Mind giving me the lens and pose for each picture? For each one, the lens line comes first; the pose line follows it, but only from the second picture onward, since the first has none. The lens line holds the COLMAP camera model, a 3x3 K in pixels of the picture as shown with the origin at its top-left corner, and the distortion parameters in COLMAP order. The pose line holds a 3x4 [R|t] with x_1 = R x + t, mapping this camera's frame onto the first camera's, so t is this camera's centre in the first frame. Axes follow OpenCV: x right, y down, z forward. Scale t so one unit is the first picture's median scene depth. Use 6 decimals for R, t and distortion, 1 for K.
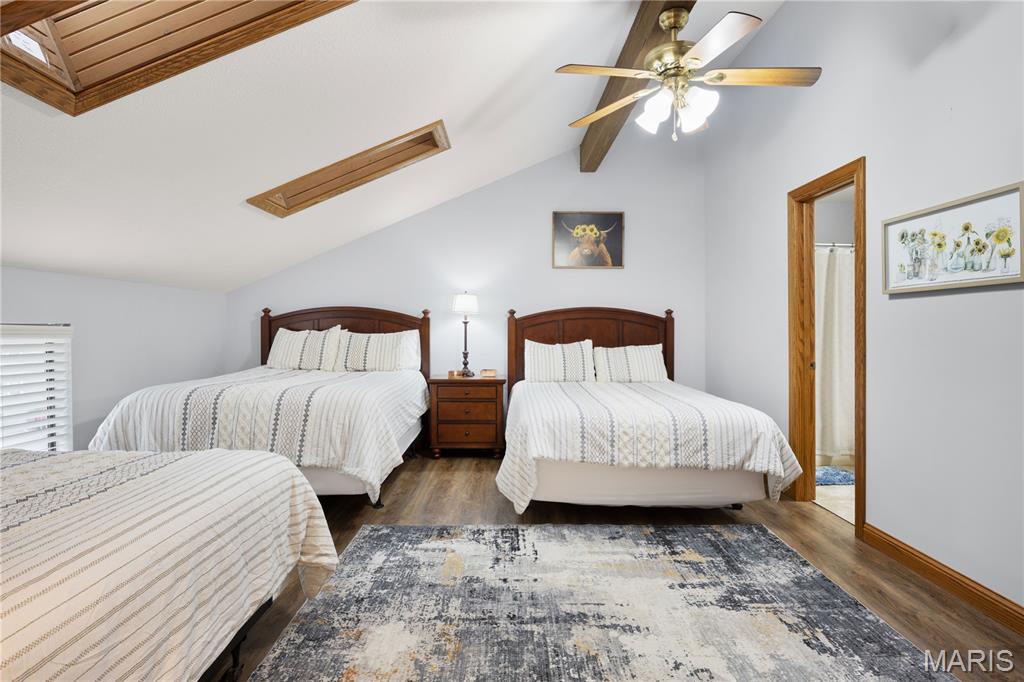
lens RADIAL K [[535.7, 0, 509.8], [0, 535.7, 330.8], [0, 0, 1]] dist [-0.008080, -0.001057]
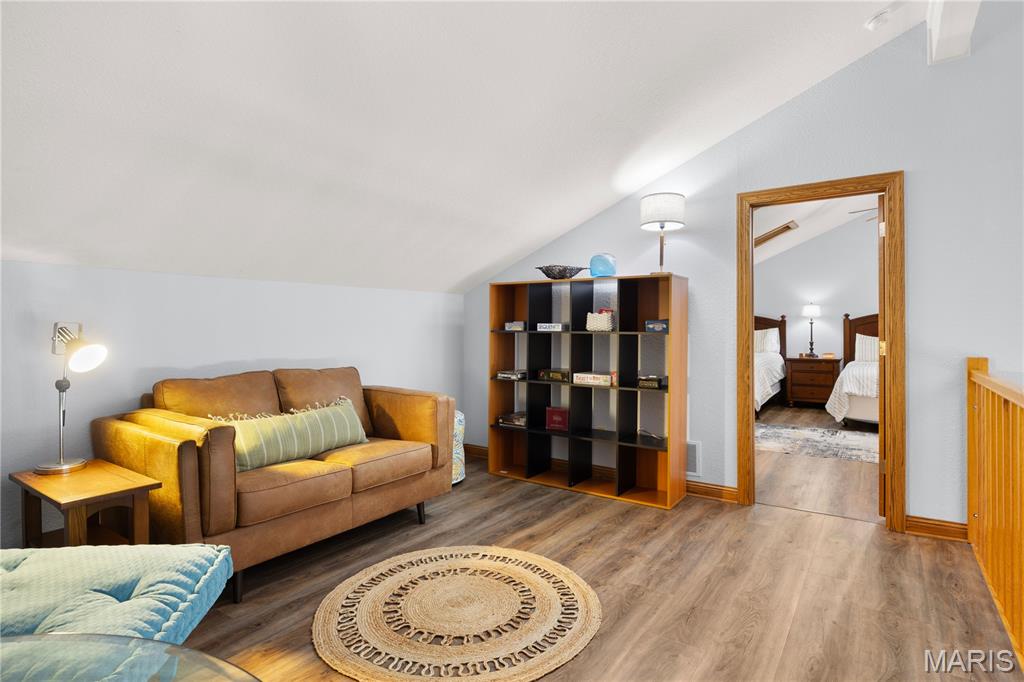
lens RADIAL K [[535.7, 0, 509.8], [0, 535.7, 330.8], [0, 0, 1]] dist [-0.008080, -0.001057]
pose [[0.813363, -0.002596, -0.581750, 0.175829], [0.004379, 0.999989, 0.001661, 0.001481], [0.581740, -0.003899, 0.813366, -1.263874]]
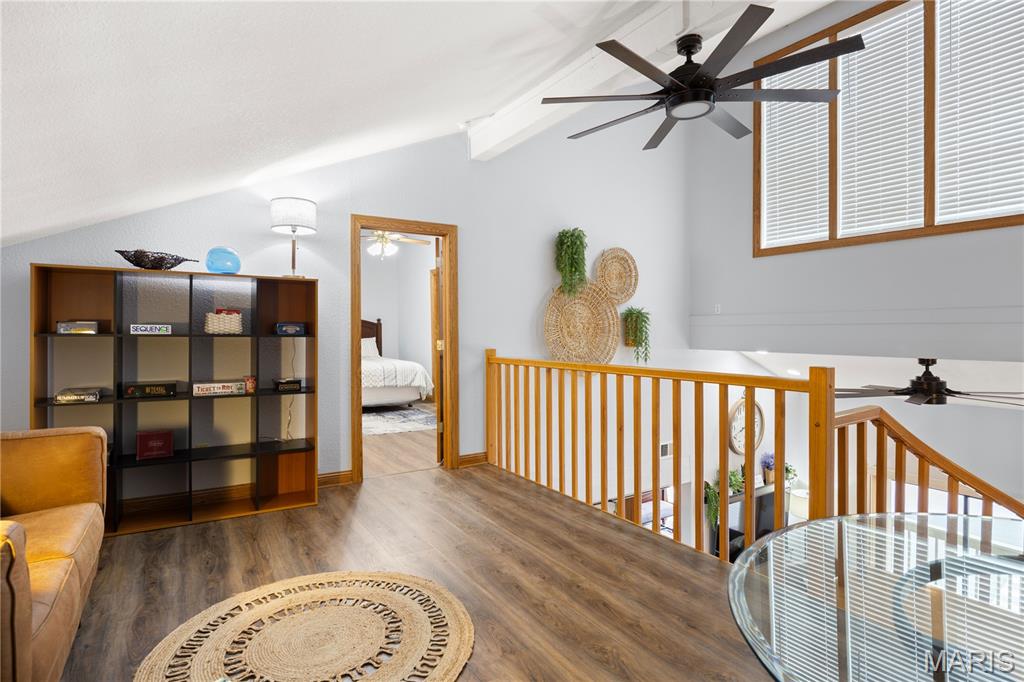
lens RADIAL K [[535.7, 0, 509.8], [0, 535.7, 330.8], [0, 0, 1]] dist [-0.008080, -0.001057]
pose [[0.857719, -0.005325, 0.514090, -0.449730], [0.006038, 0.999982, 0.000283, 0.002142], [-0.514083, 0.002862, 0.857736, -1.383539]]
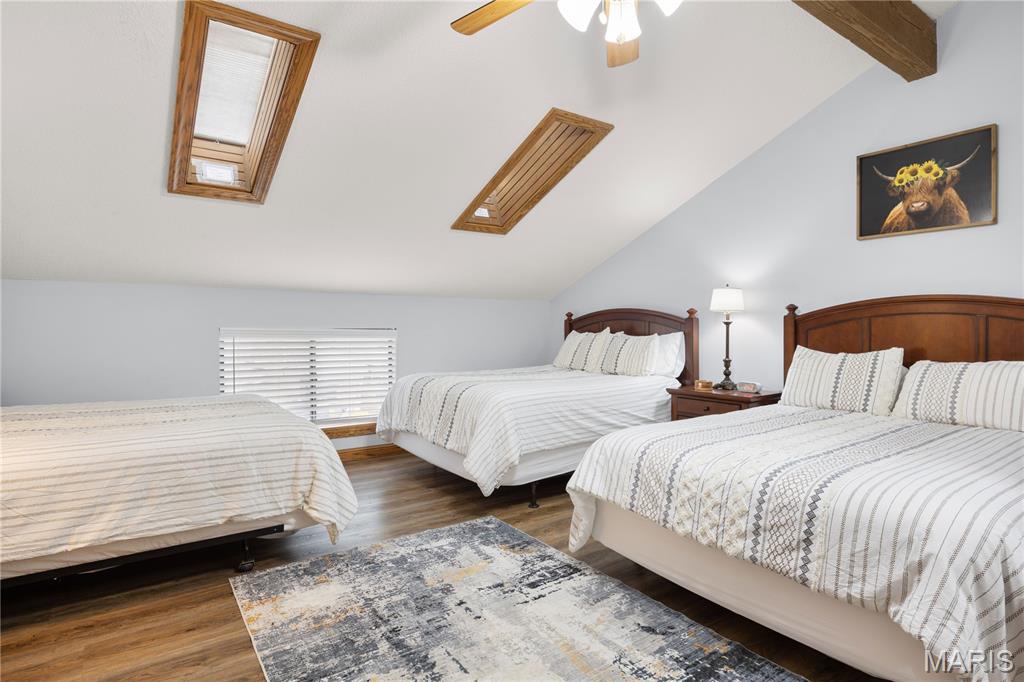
lens RADIAL K [[535.7, 0, 509.8], [0, 535.7, 330.8], [0, 0, 1]] dist [-0.008080, -0.001057]
pose [[0.568849, -0.002207, -0.822439, 0.643304], [-0.000619, 0.999995, -0.003111, -0.002004], [0.822442, 0.002279, 0.568845, 0.435241]]
